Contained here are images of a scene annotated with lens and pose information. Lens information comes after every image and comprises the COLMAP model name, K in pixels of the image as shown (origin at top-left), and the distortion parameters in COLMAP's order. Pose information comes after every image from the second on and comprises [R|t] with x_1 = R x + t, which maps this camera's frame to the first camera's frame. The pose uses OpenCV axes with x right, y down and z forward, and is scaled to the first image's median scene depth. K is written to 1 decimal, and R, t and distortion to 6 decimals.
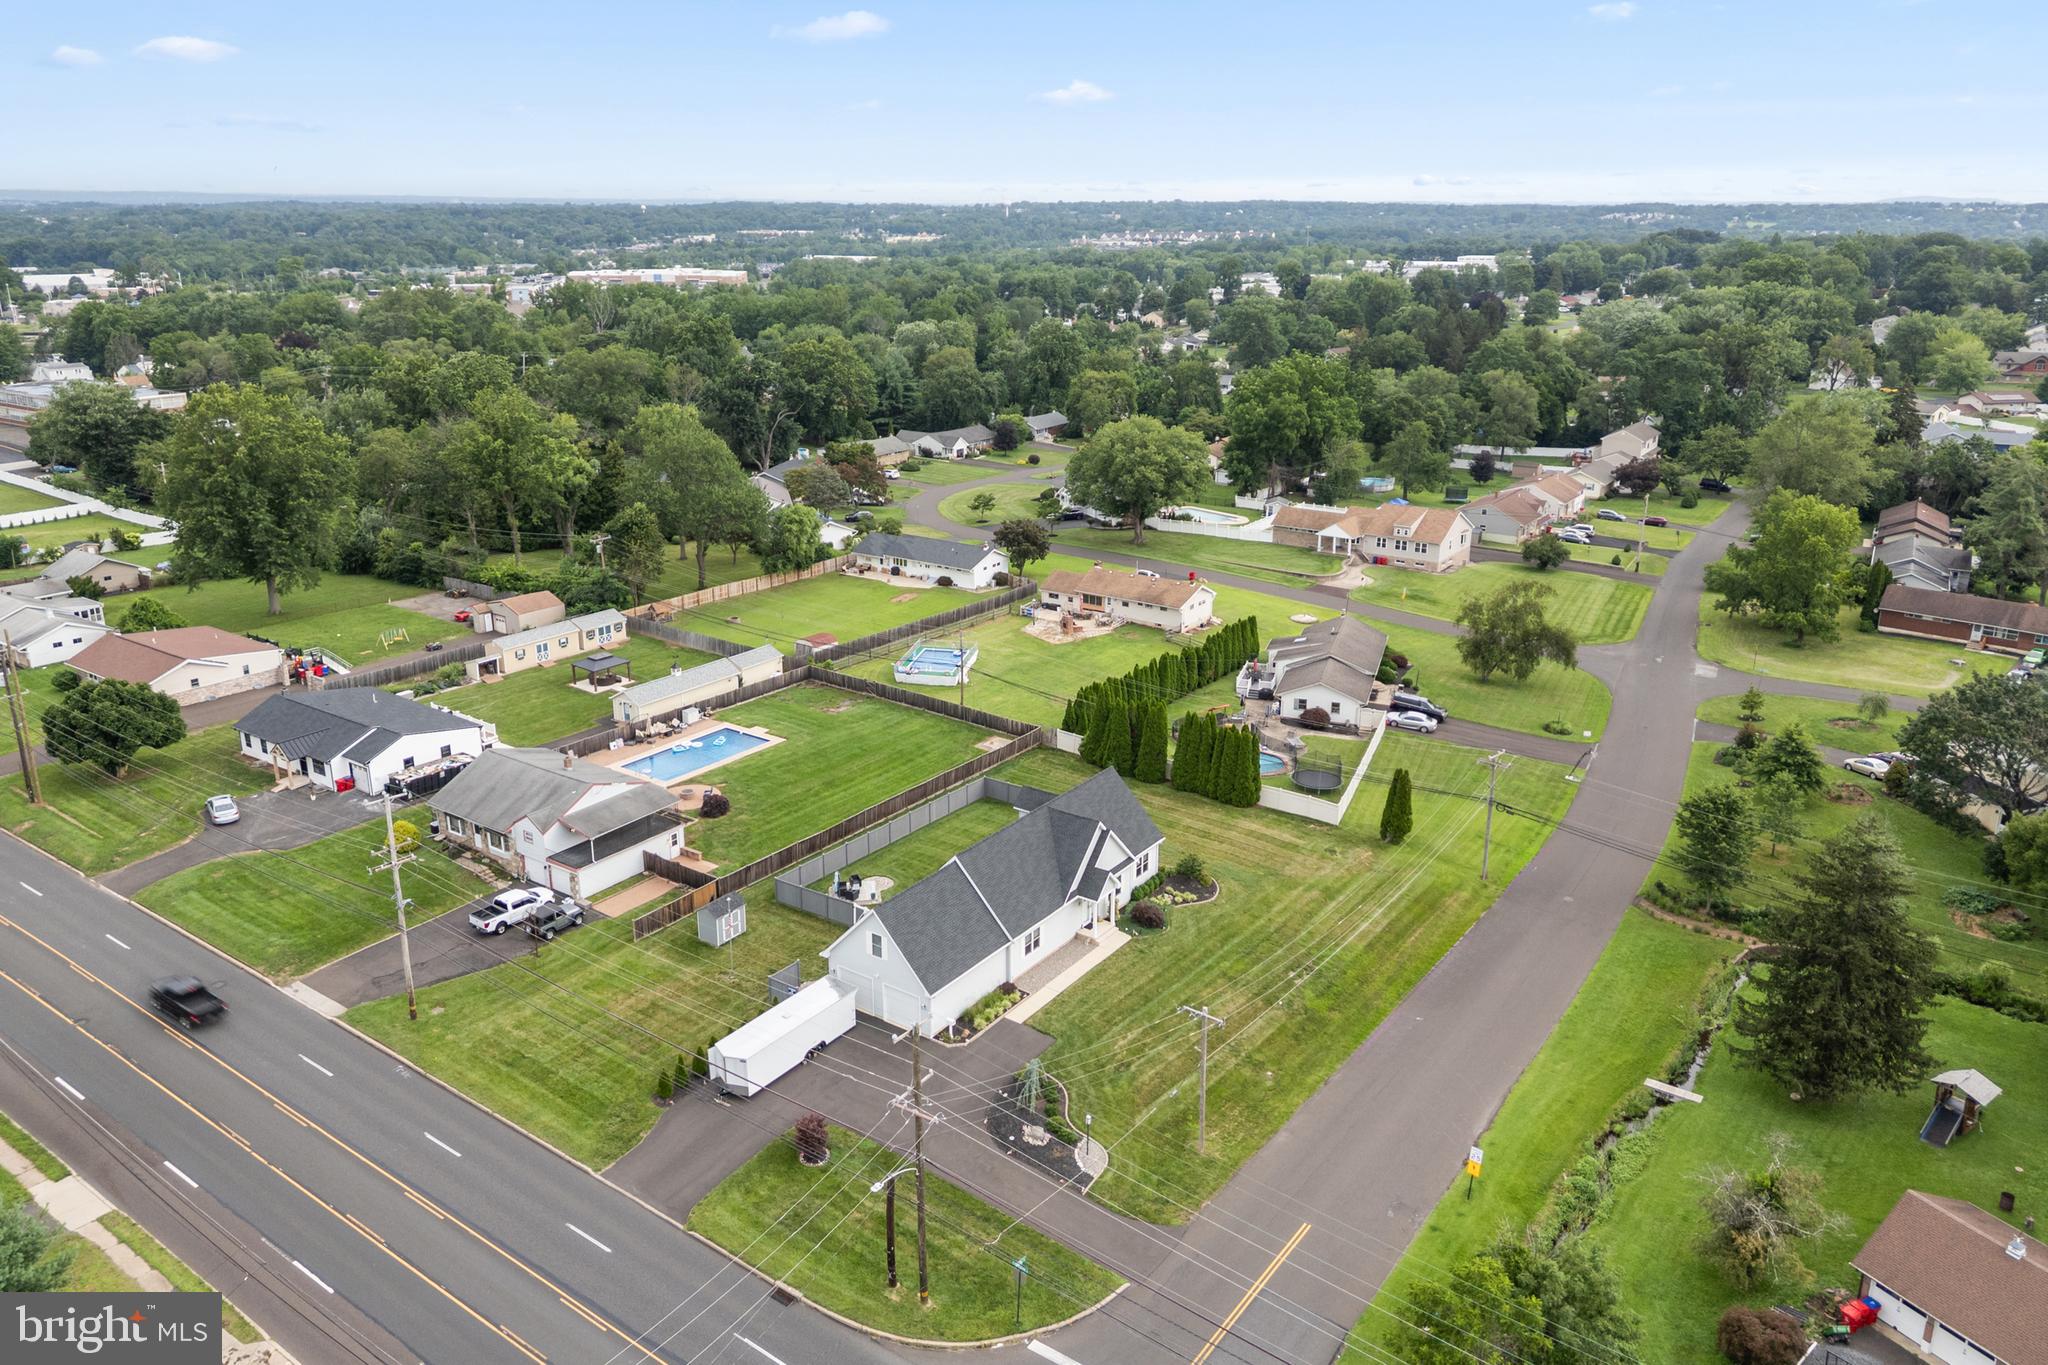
lens RADIAL K [[1420.5, 0, 1024.6], [0, 1420.5, 694.4], [0, 0, 1]] dist [0.093796, -0.104522]
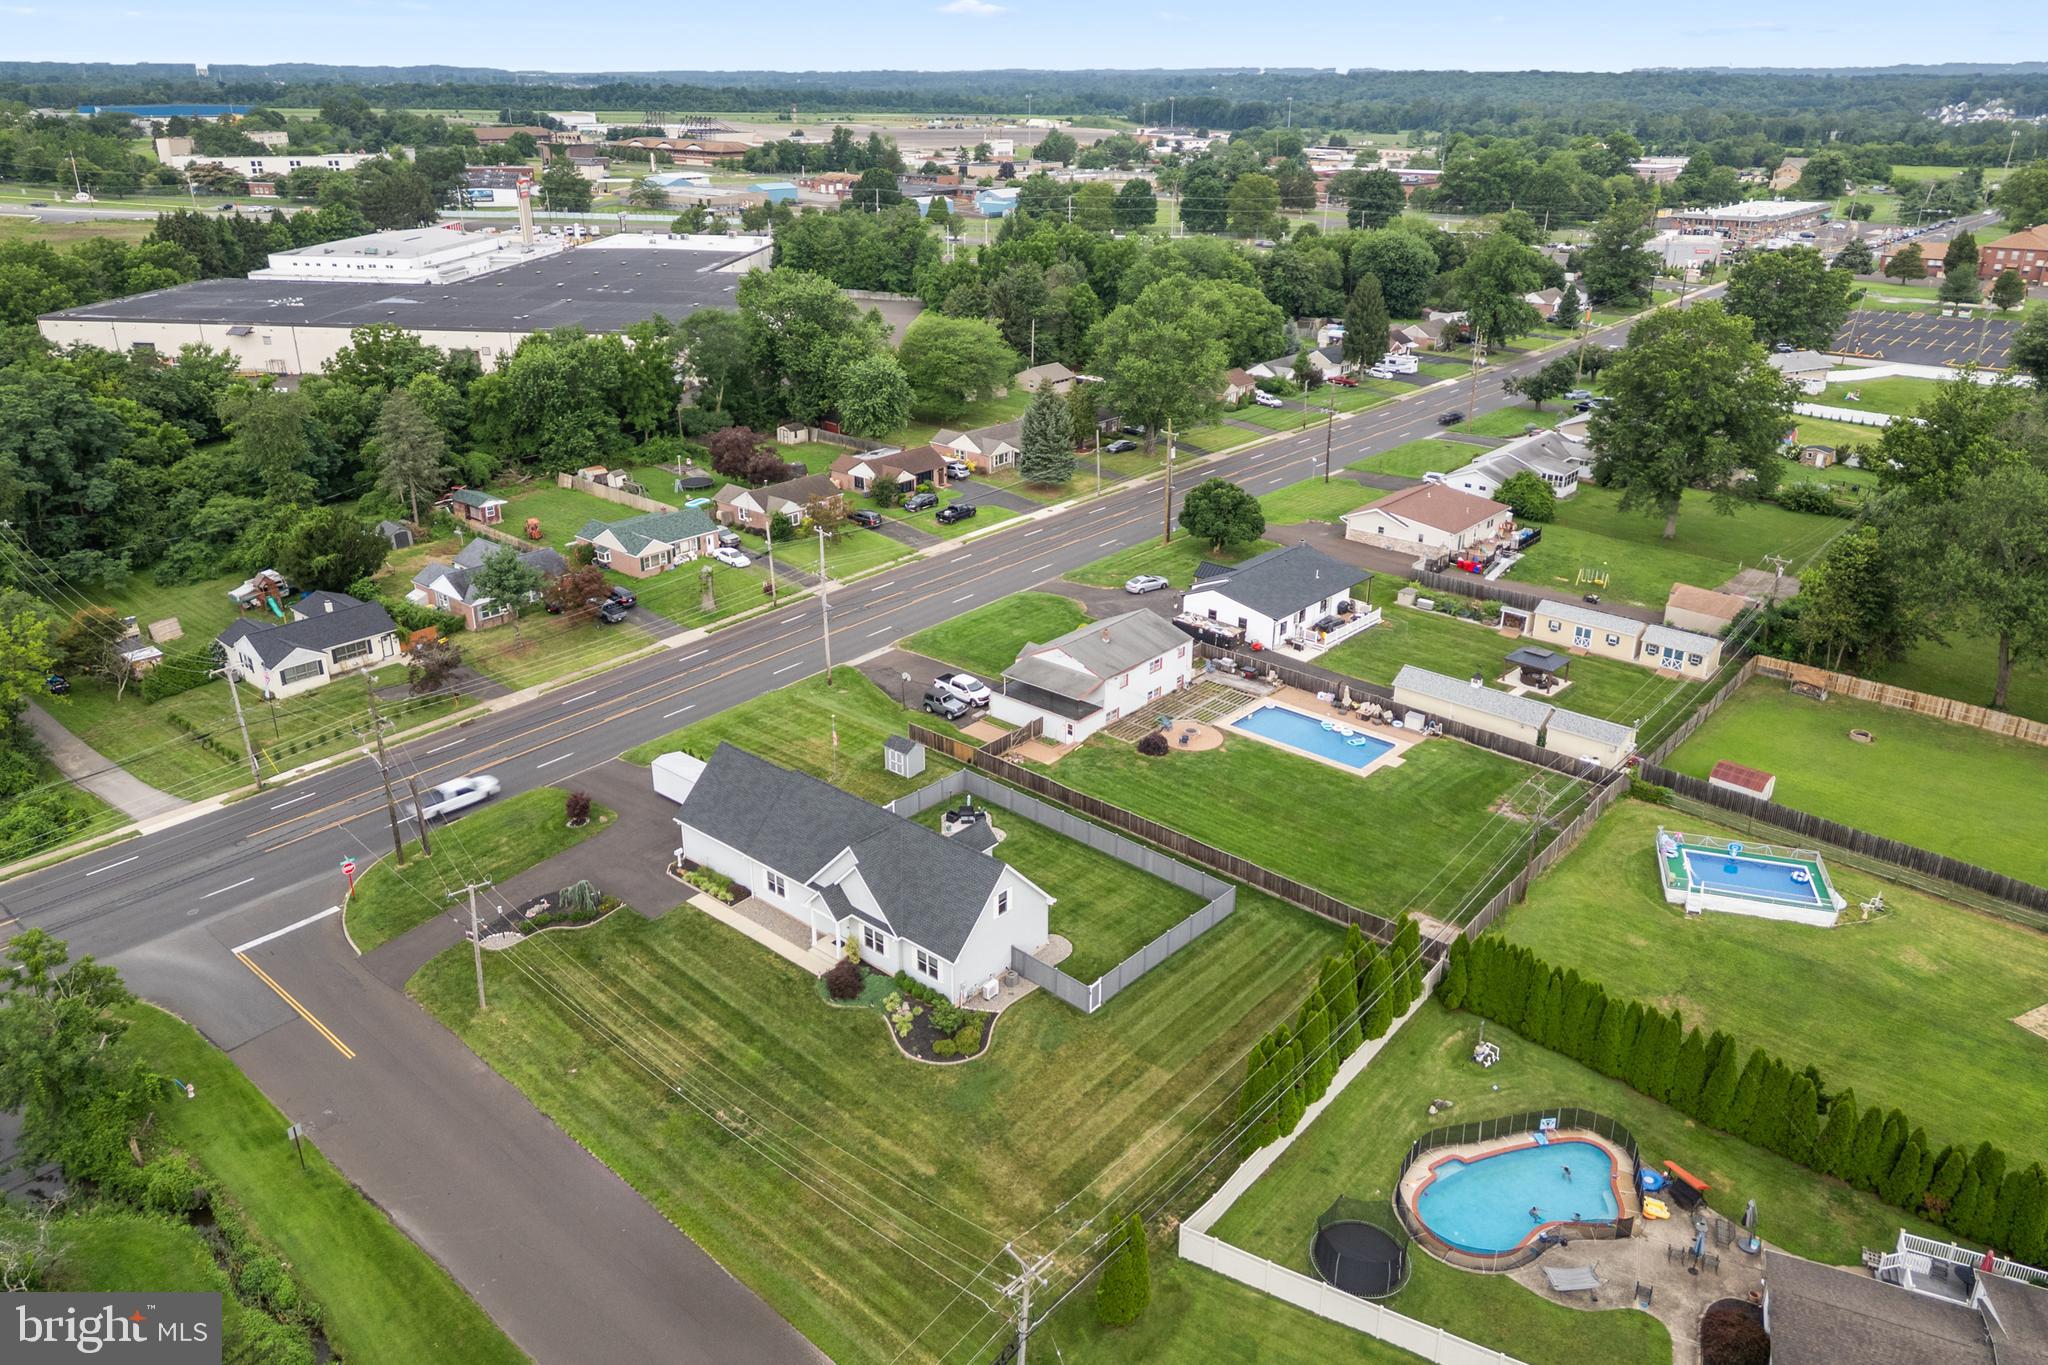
lens RADIAL K [[1423.1, 0, 1022.2], [0, 1423.1, 681.0], [0, 0, 1]] dist [0.087395, -0.082025]
pose [[-0.096291, 0.391043, -0.915322, 0.540445], [-0.326944, 0.856144, 0.400155, -0.258717], [0.940125, 0.337791, 0.045410, 0.673861]]
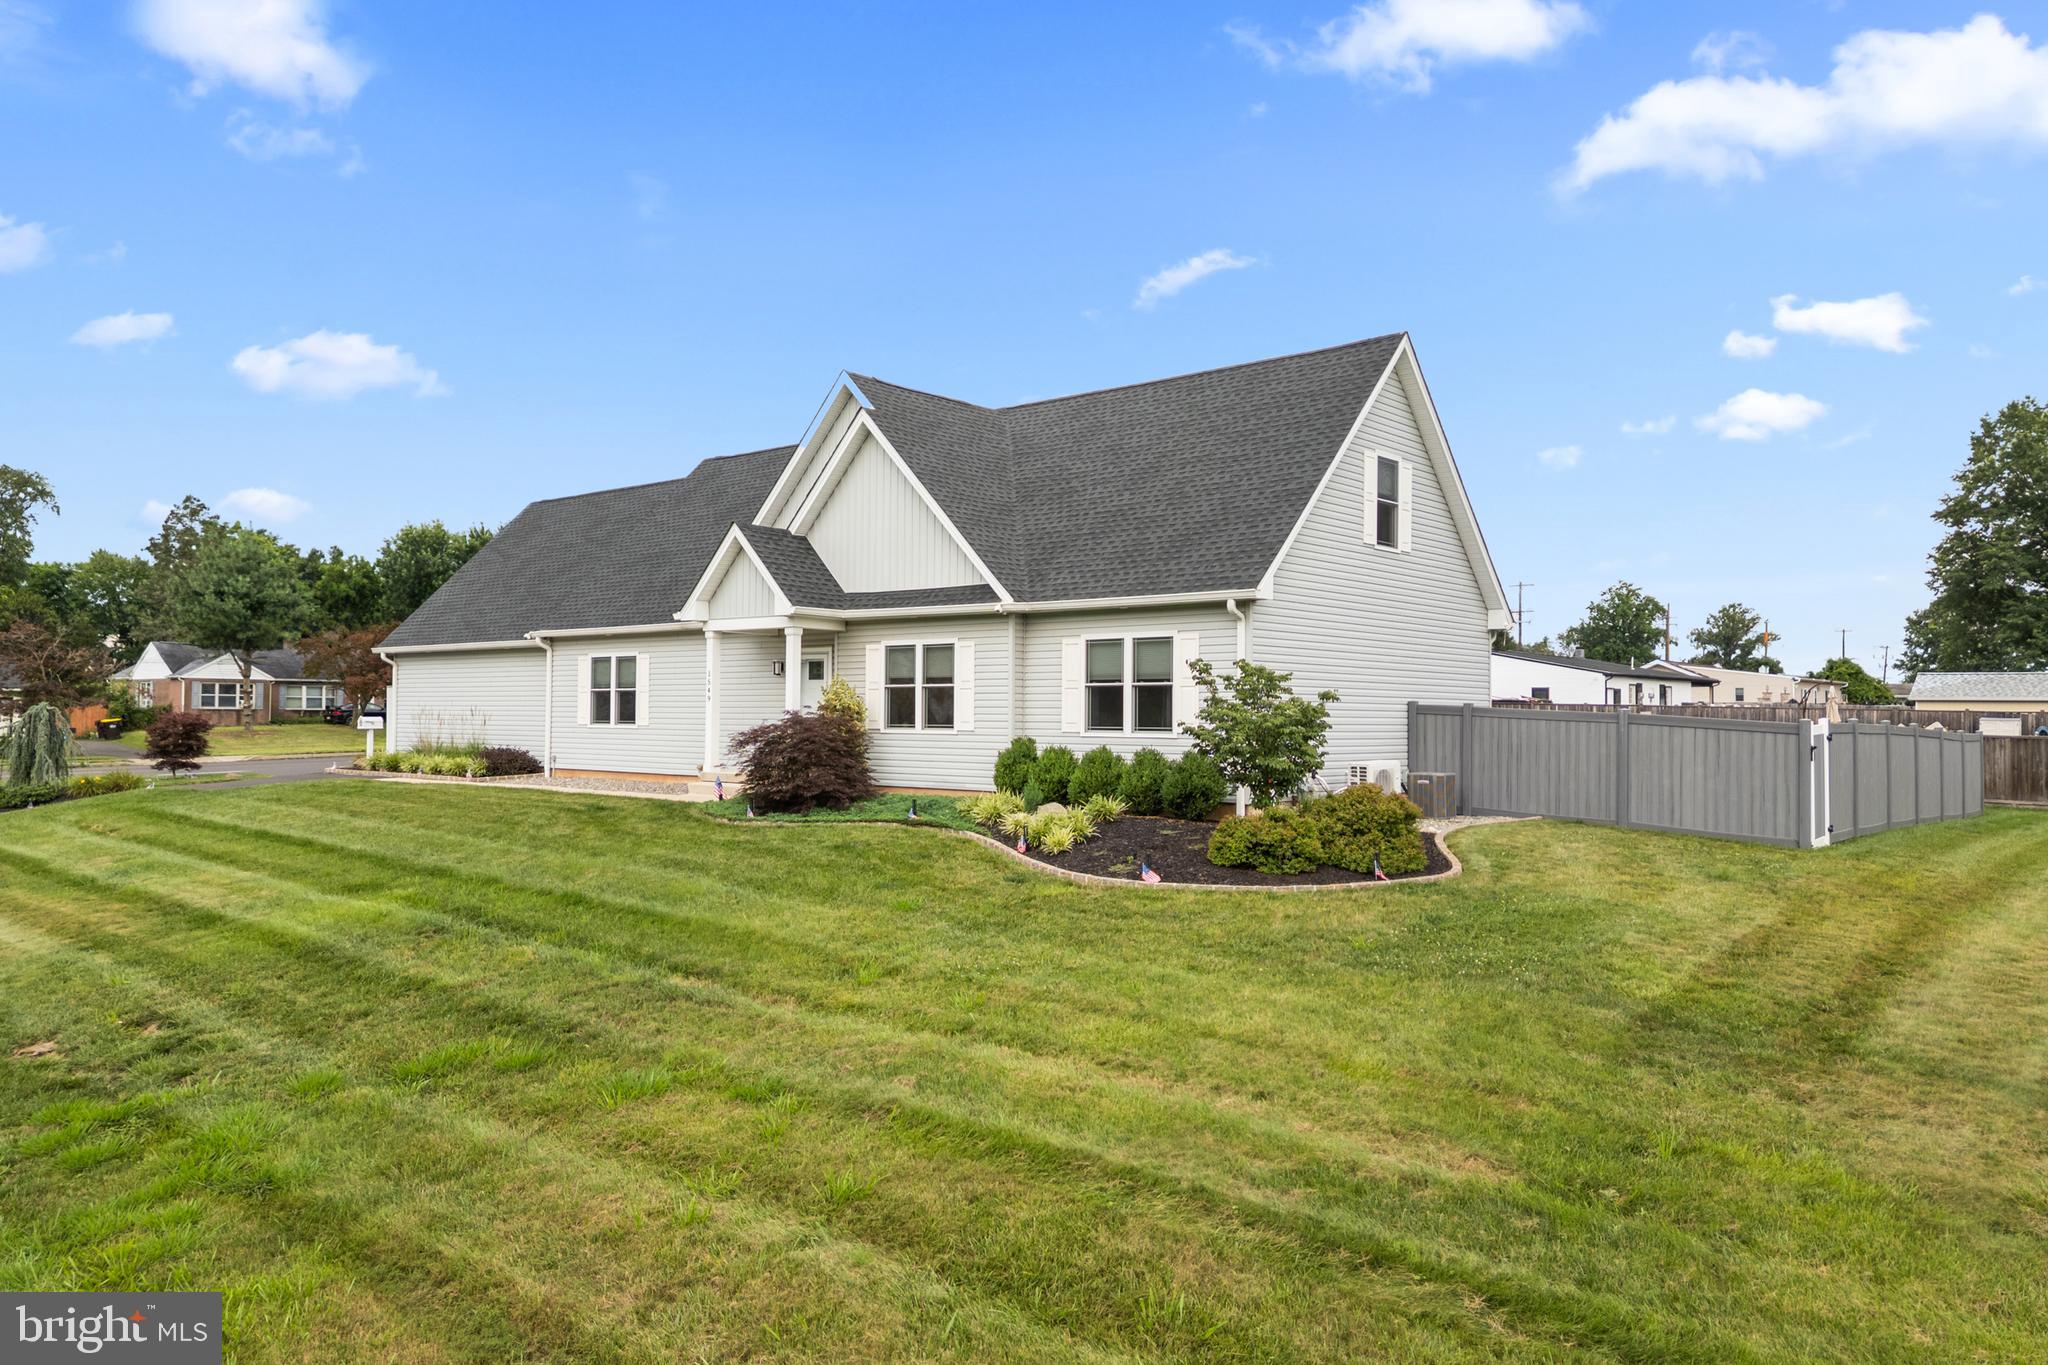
lens RADIAL K [[1424.2, 0, 1026.0], [0, 1424.2, 678.9], [0, 0, 1]] dist [0.089992, -0.094834]
pose [[-0.084215, -0.025073, -0.996132, 0.209648], [-0.328860, 0.944370, 0.004032, 0.087328], [0.940616, 0.327927, -0.087776, 0.705776]]
